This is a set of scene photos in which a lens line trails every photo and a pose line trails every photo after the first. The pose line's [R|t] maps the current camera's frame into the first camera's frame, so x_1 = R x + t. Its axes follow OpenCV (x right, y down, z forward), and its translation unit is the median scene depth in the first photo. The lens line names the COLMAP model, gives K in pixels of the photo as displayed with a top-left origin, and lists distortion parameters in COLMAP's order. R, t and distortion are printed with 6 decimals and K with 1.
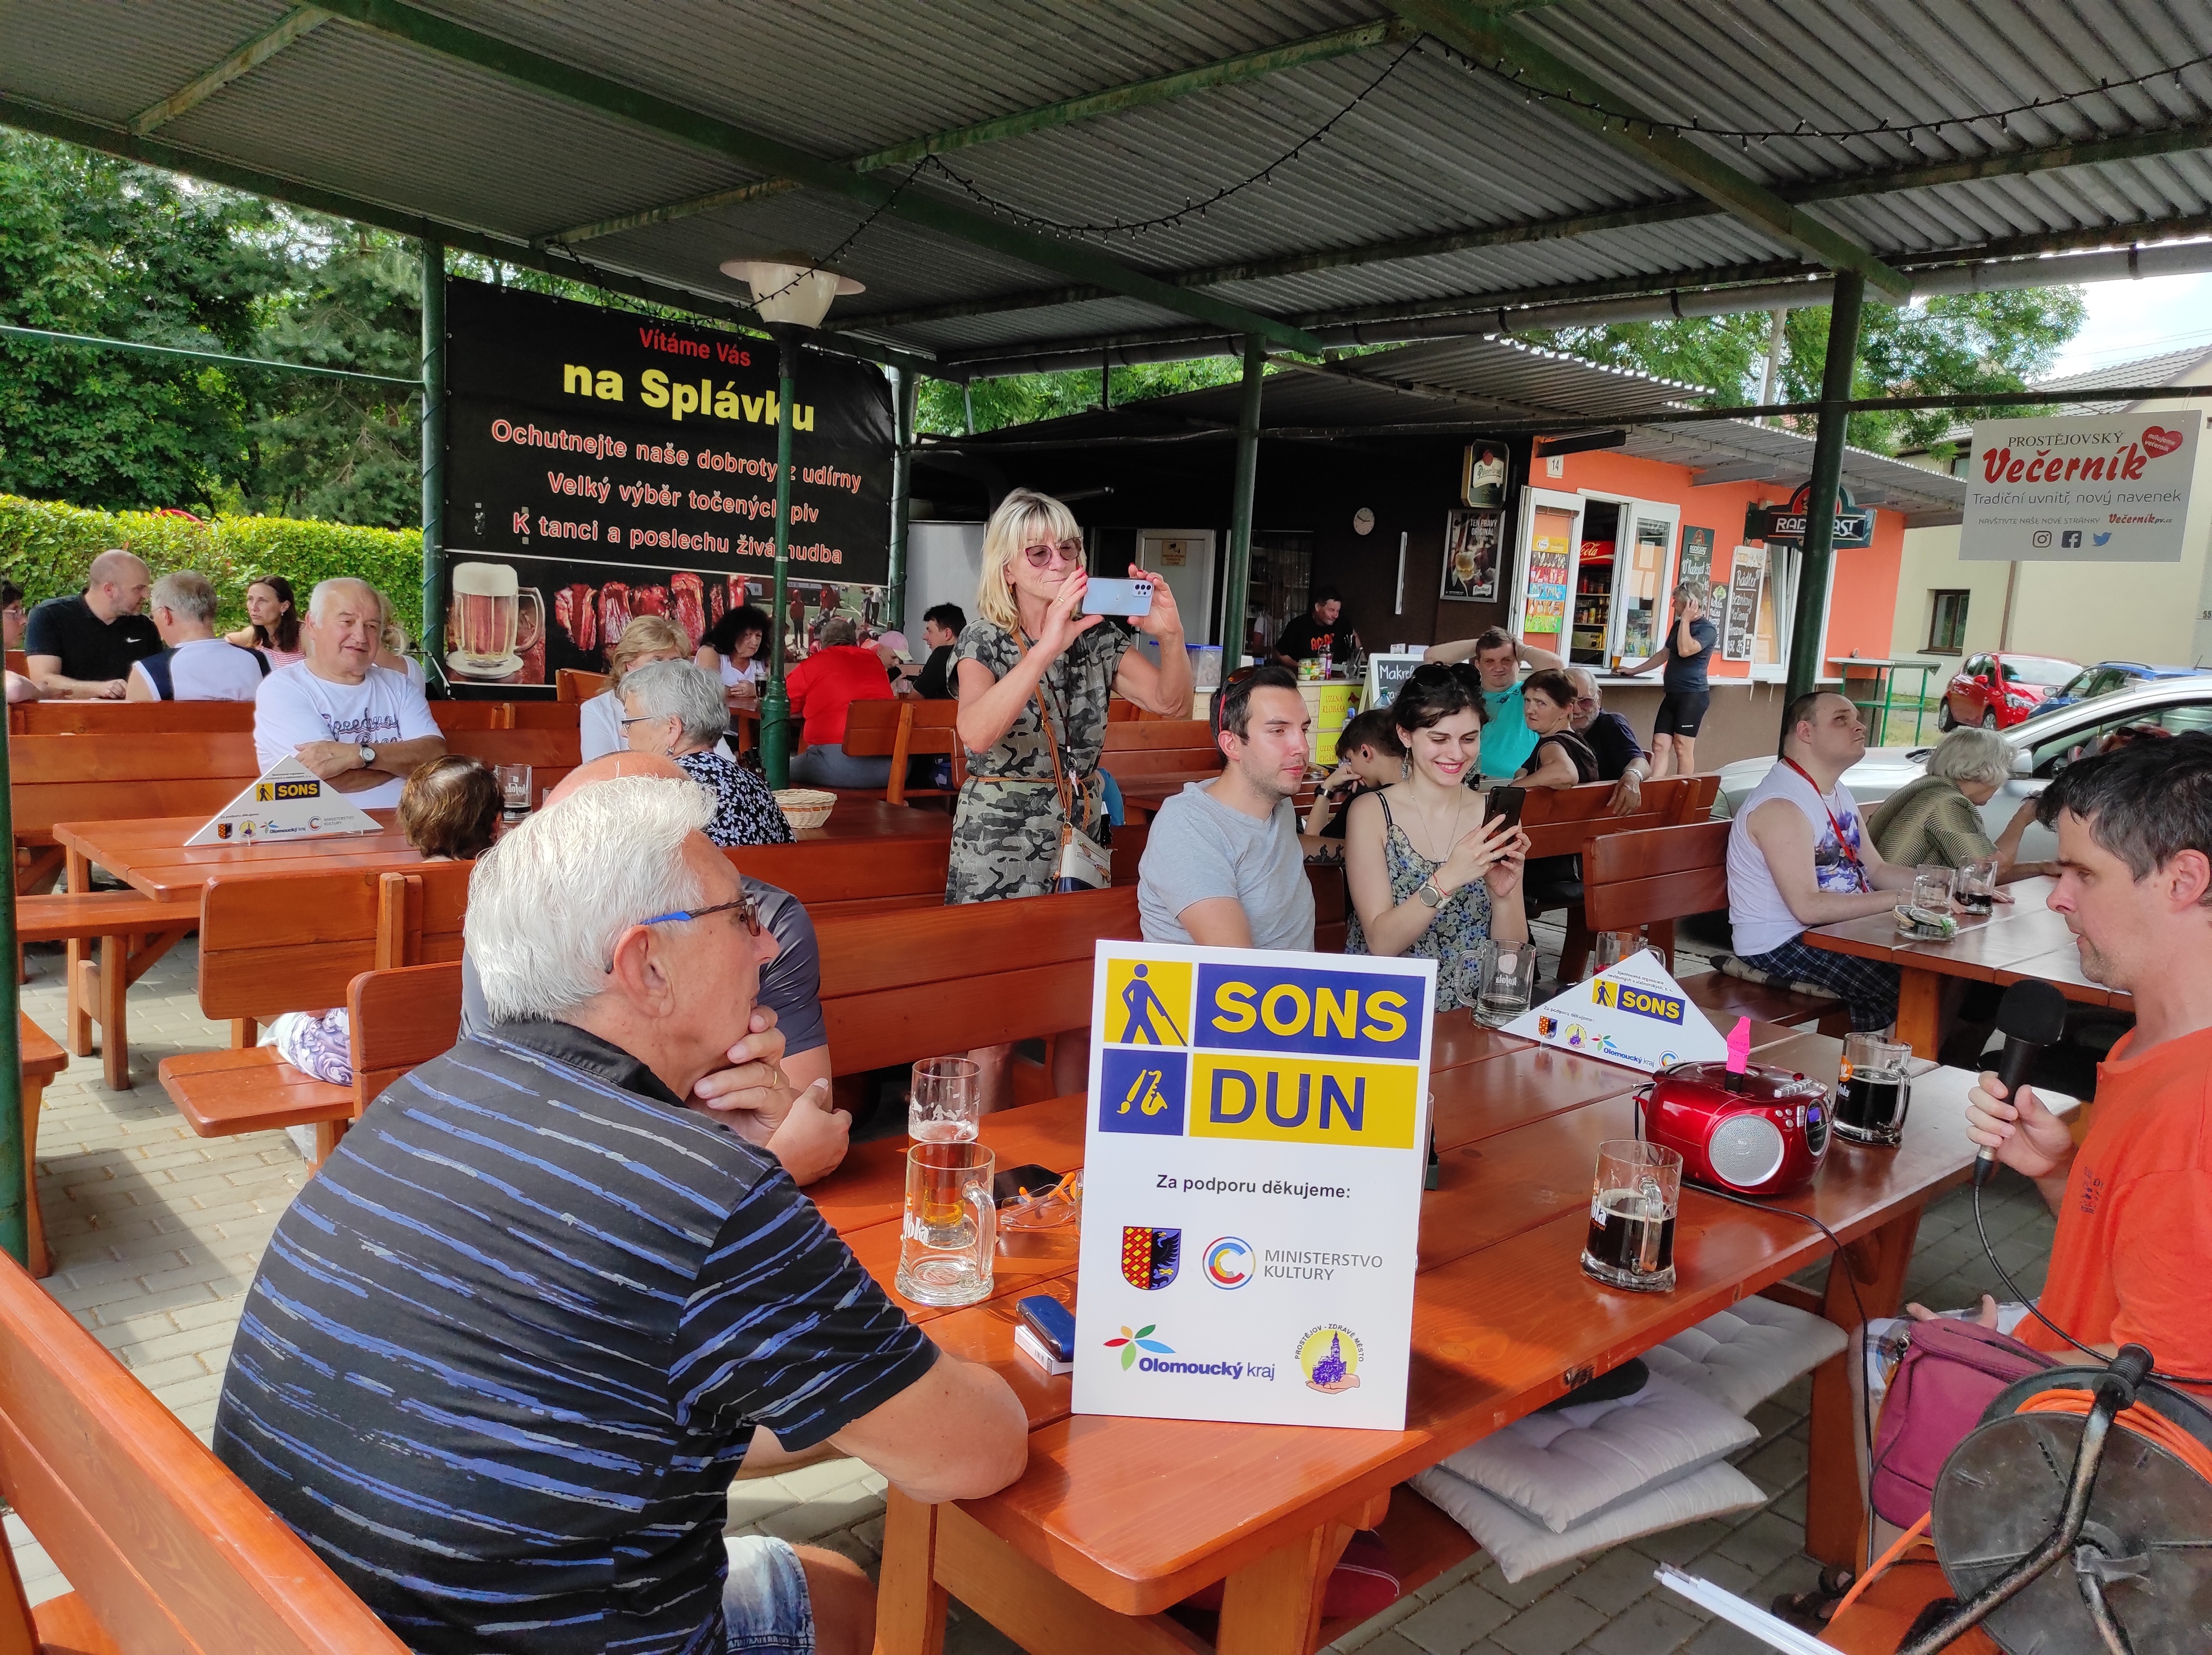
lens RADIAL K [[1633.3, 0, 1106.4], [0, 1633.3, 839.2], [0, 0, 1]] dist [0.062864, -0.061954]
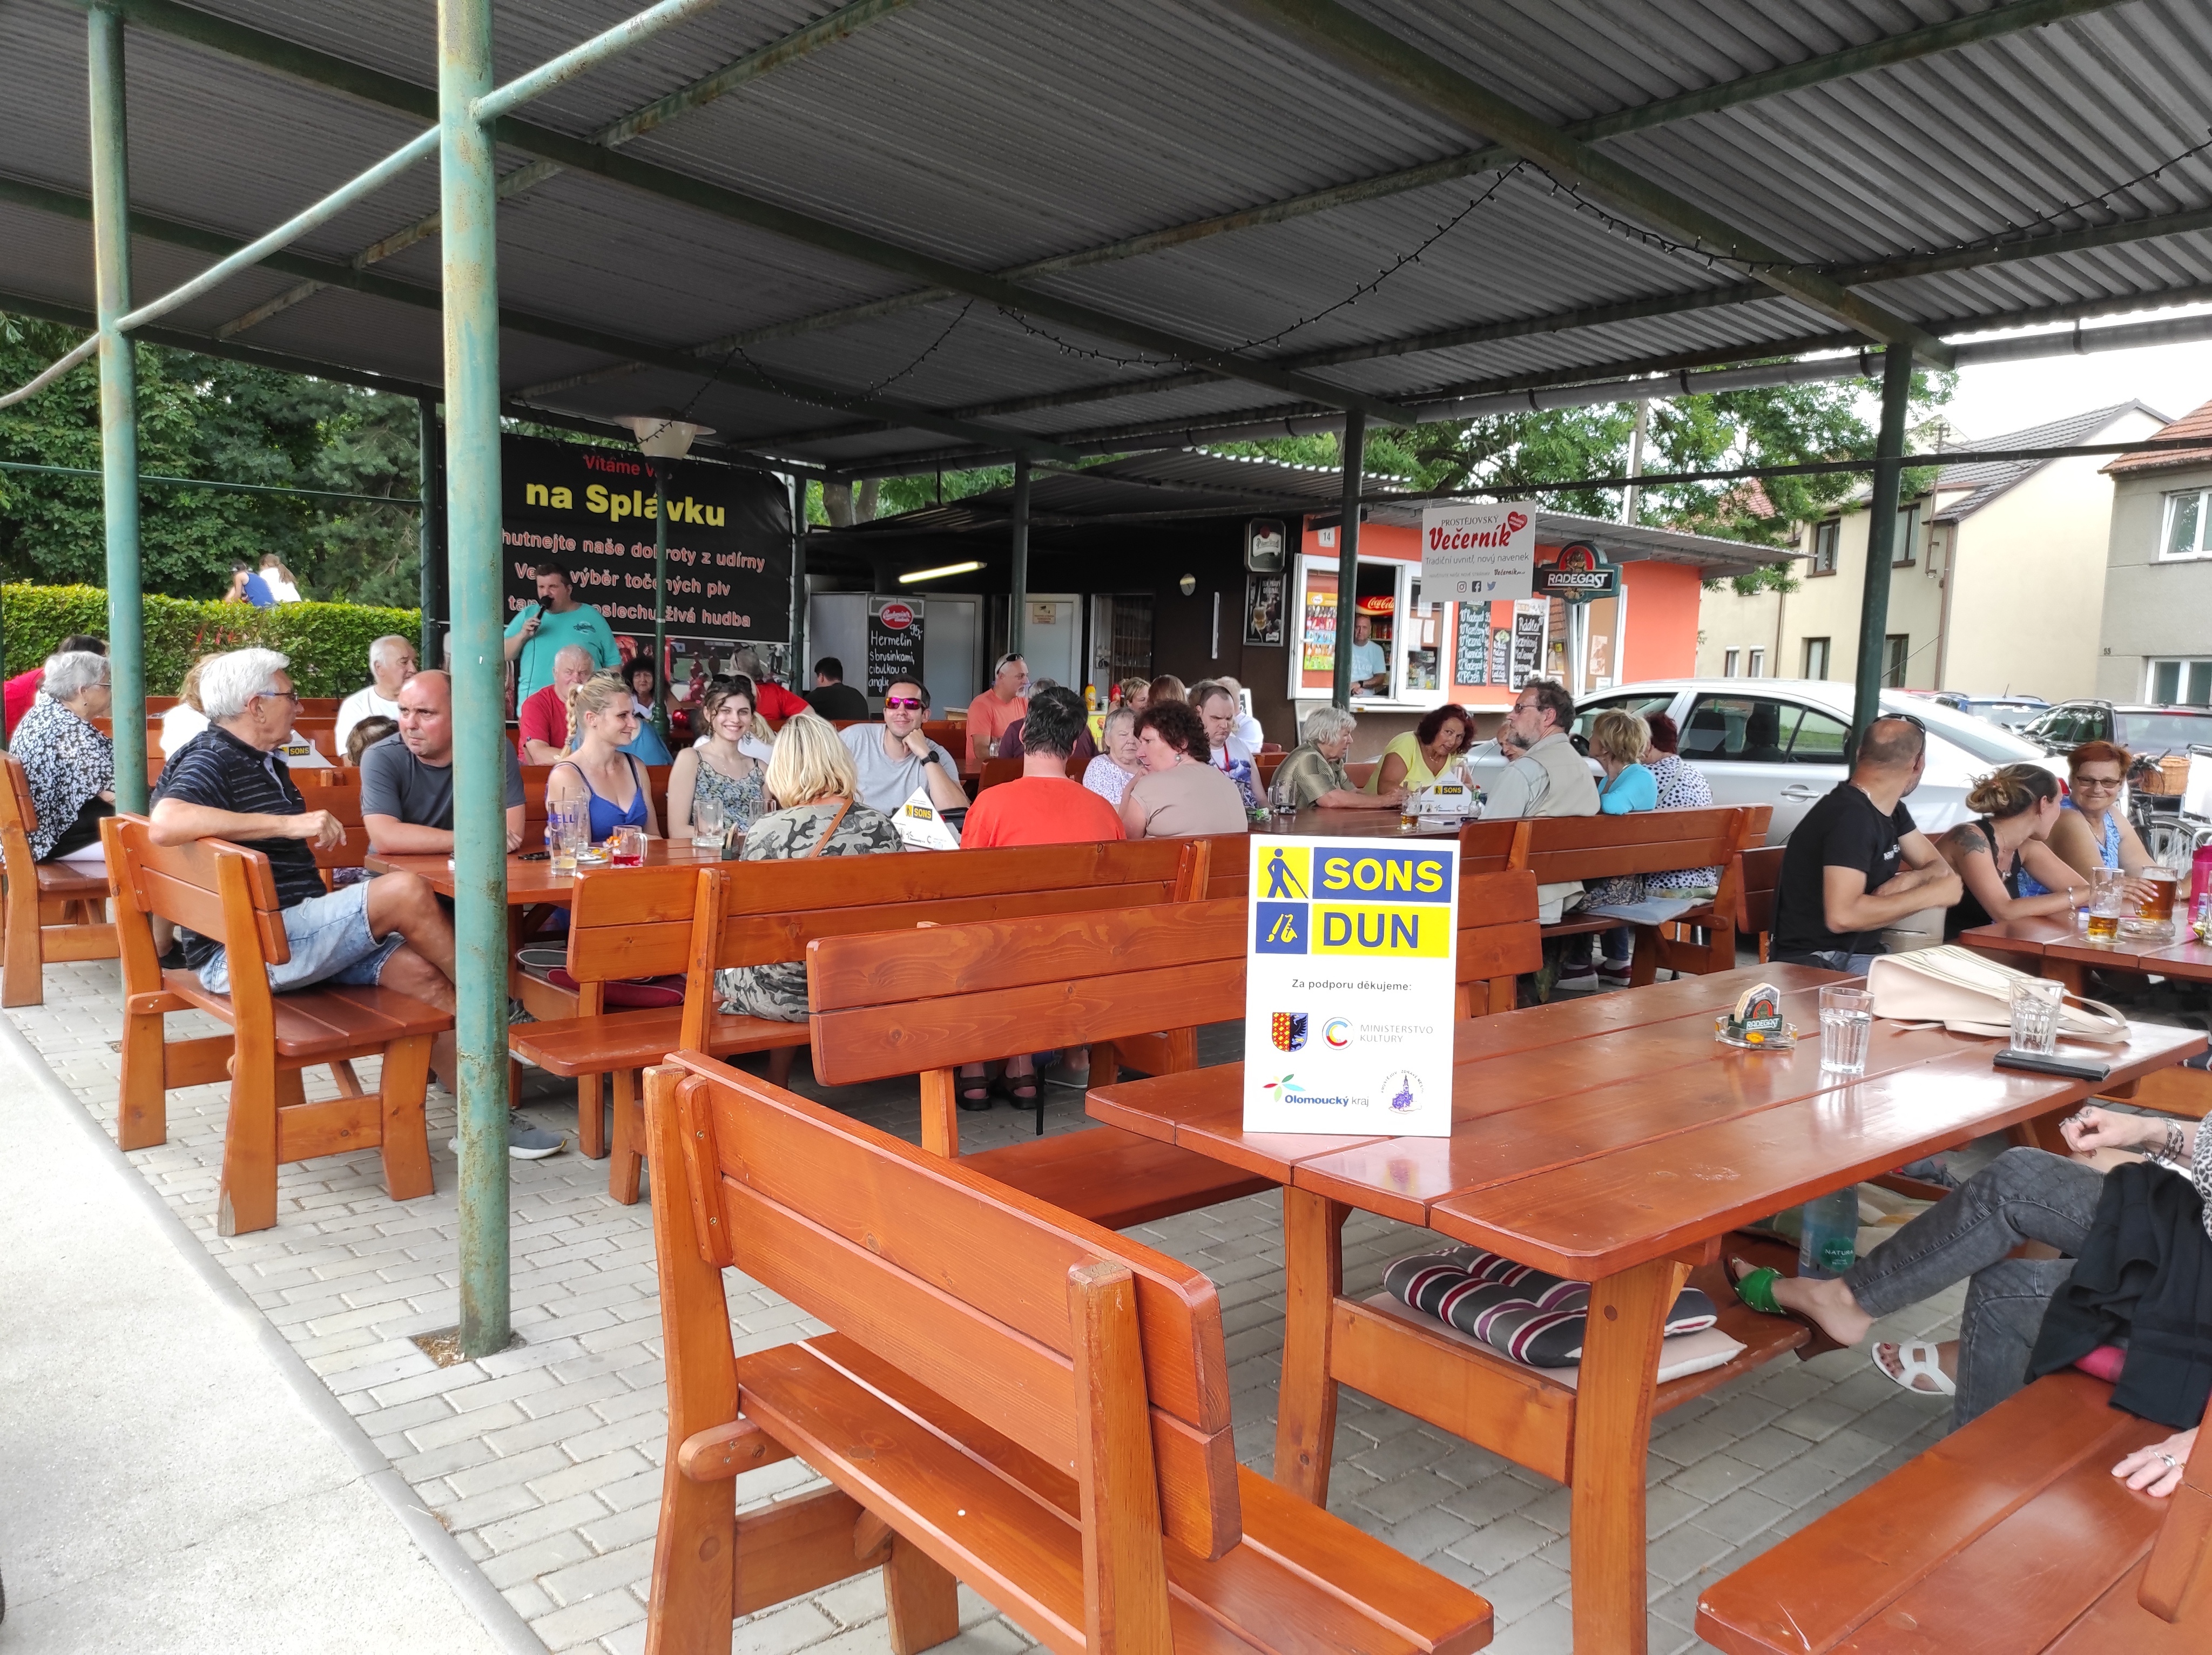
lens RADIAL K [[1633.3, 0, 1106.4], [0, 1633.3, 839.2], [0, 0, 1]] dist [0.062864, -0.061954]
pose [[0.999043, -0.018879, -0.039463, 0.185775], [0.017242, 0.998993, -0.041427, 0.064412], [0.040205, 0.040707, 0.998362, -0.304125]]
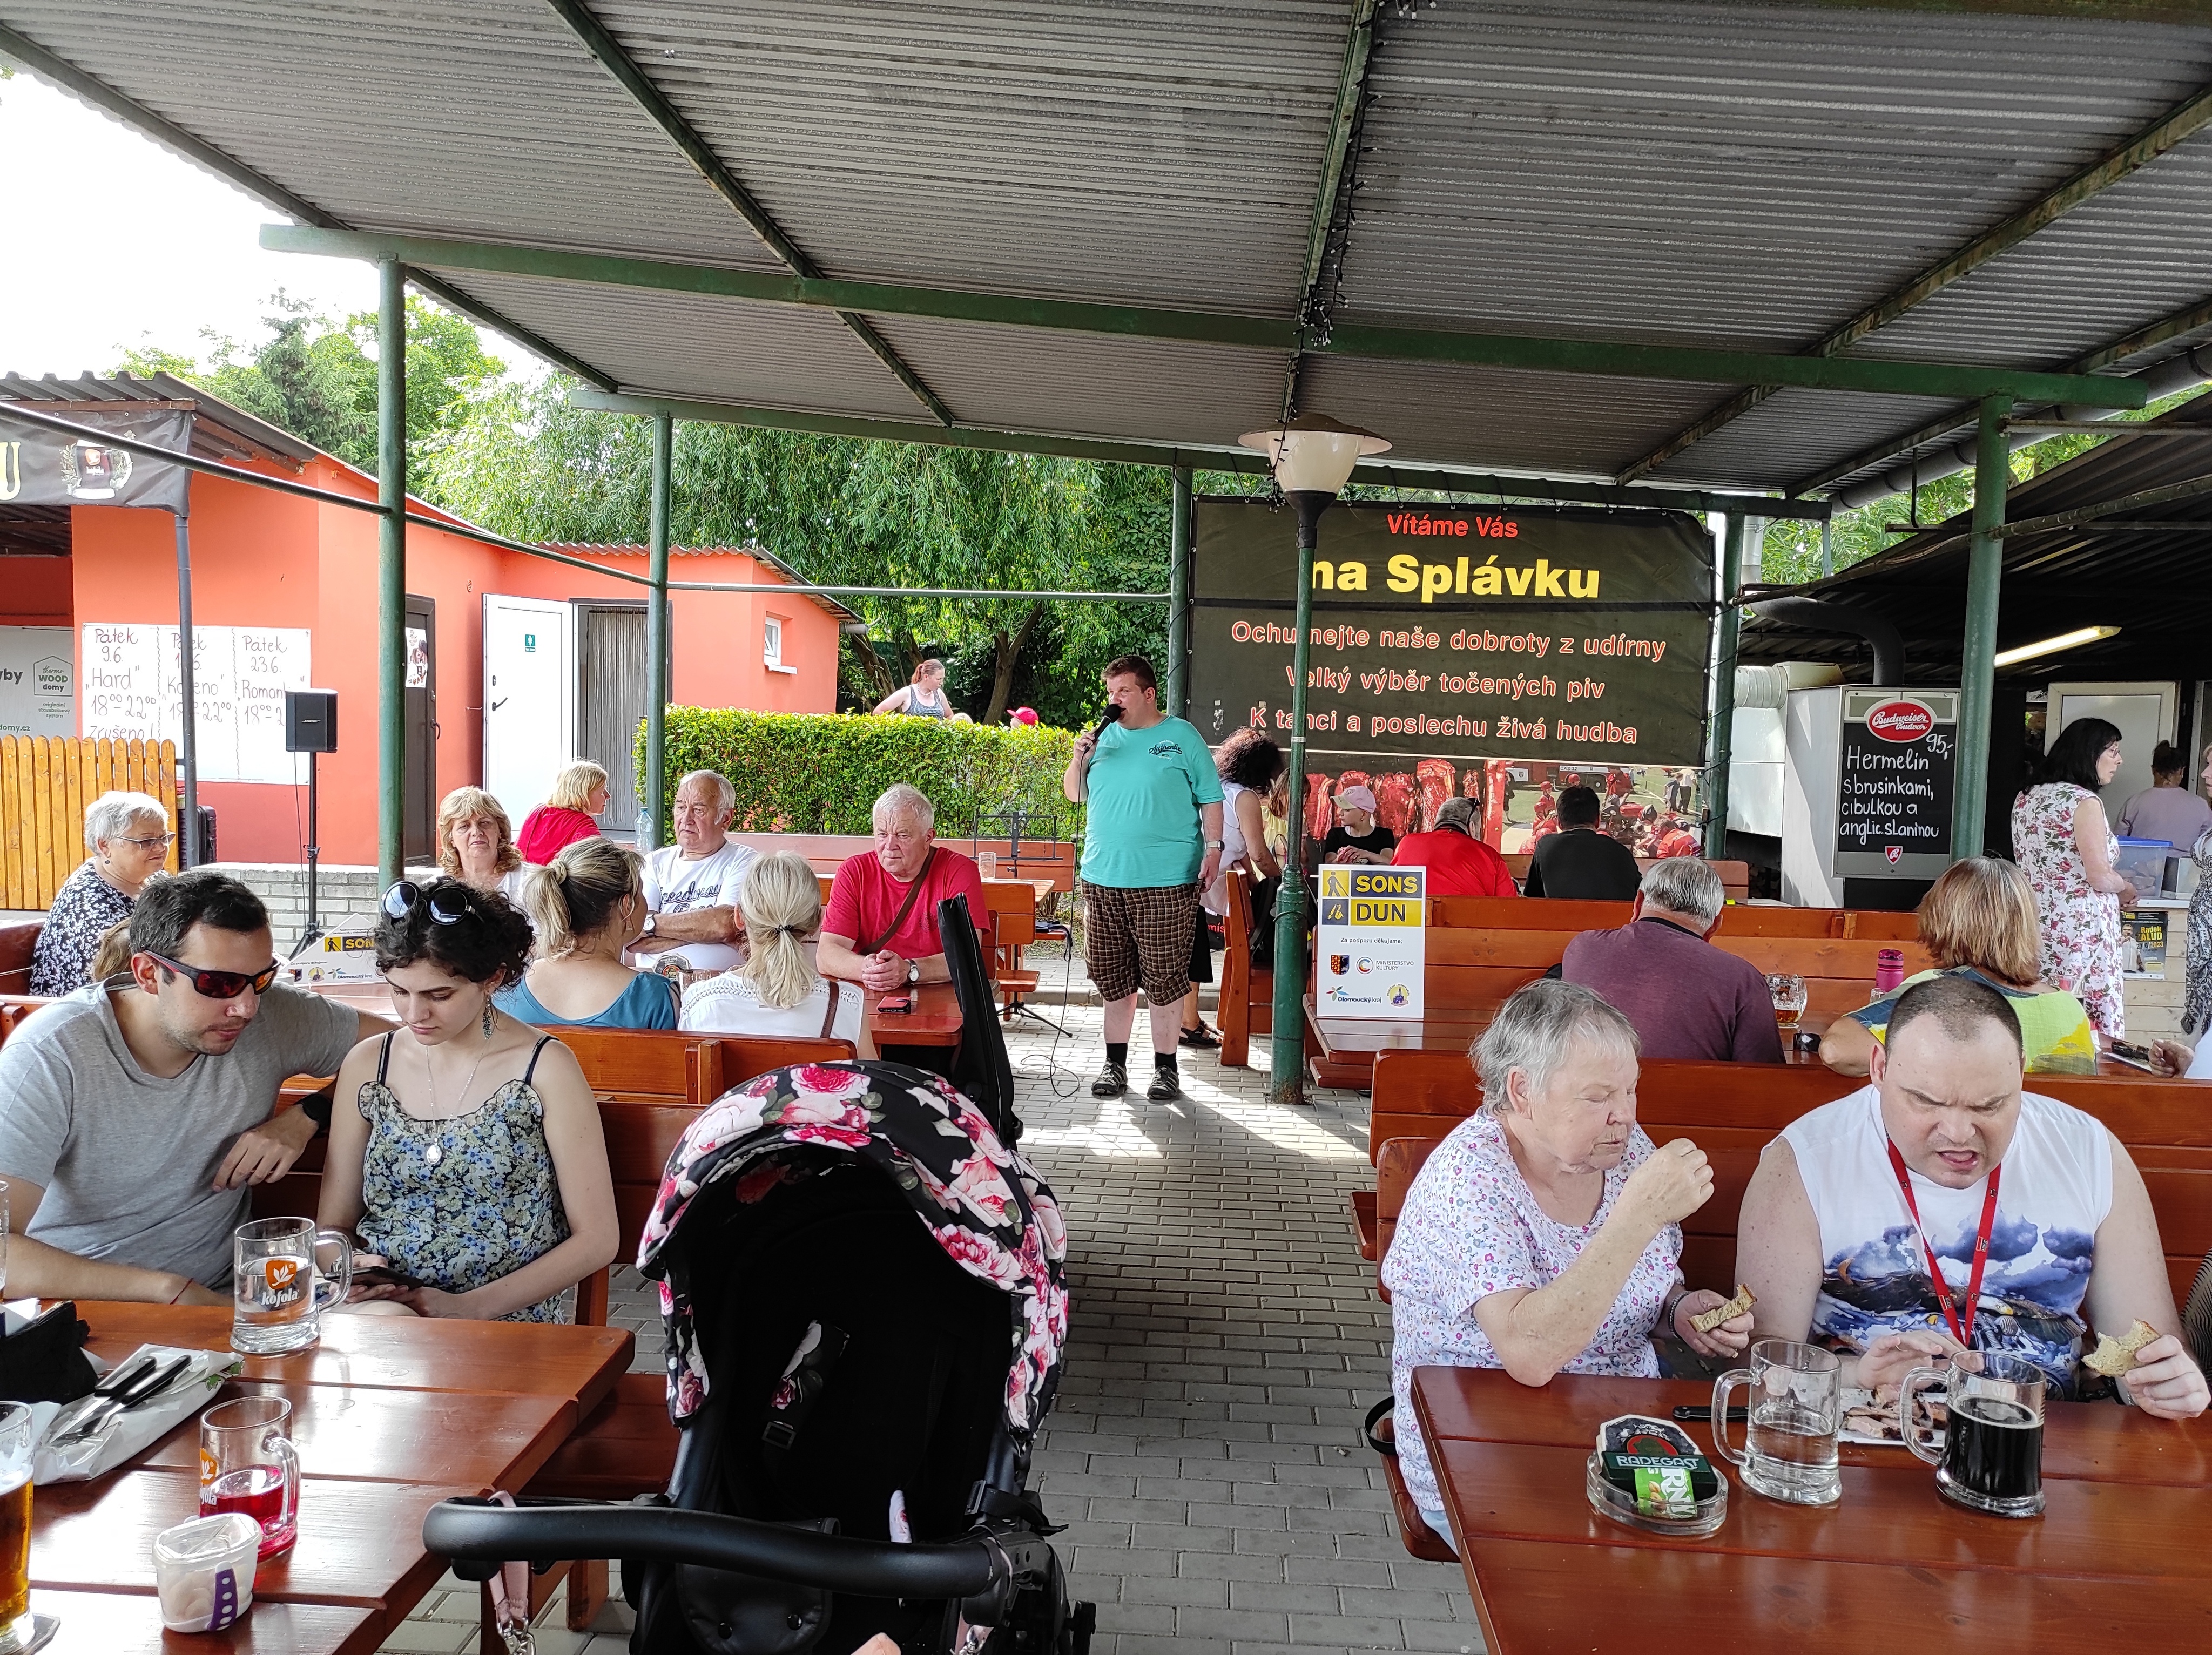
lens RADIAL K [[1633.3, 0, 1106.4], [0, 1633.3, 839.2], [0, 0, 1]] dist [0.062864, -0.061954]
pose [[0.674649, 0.004877, -0.738123, 0.323226], [-0.095219, 0.992198, -0.080475, -0.023219], [0.731971, 0.124576, 0.669850, 0.242446]]
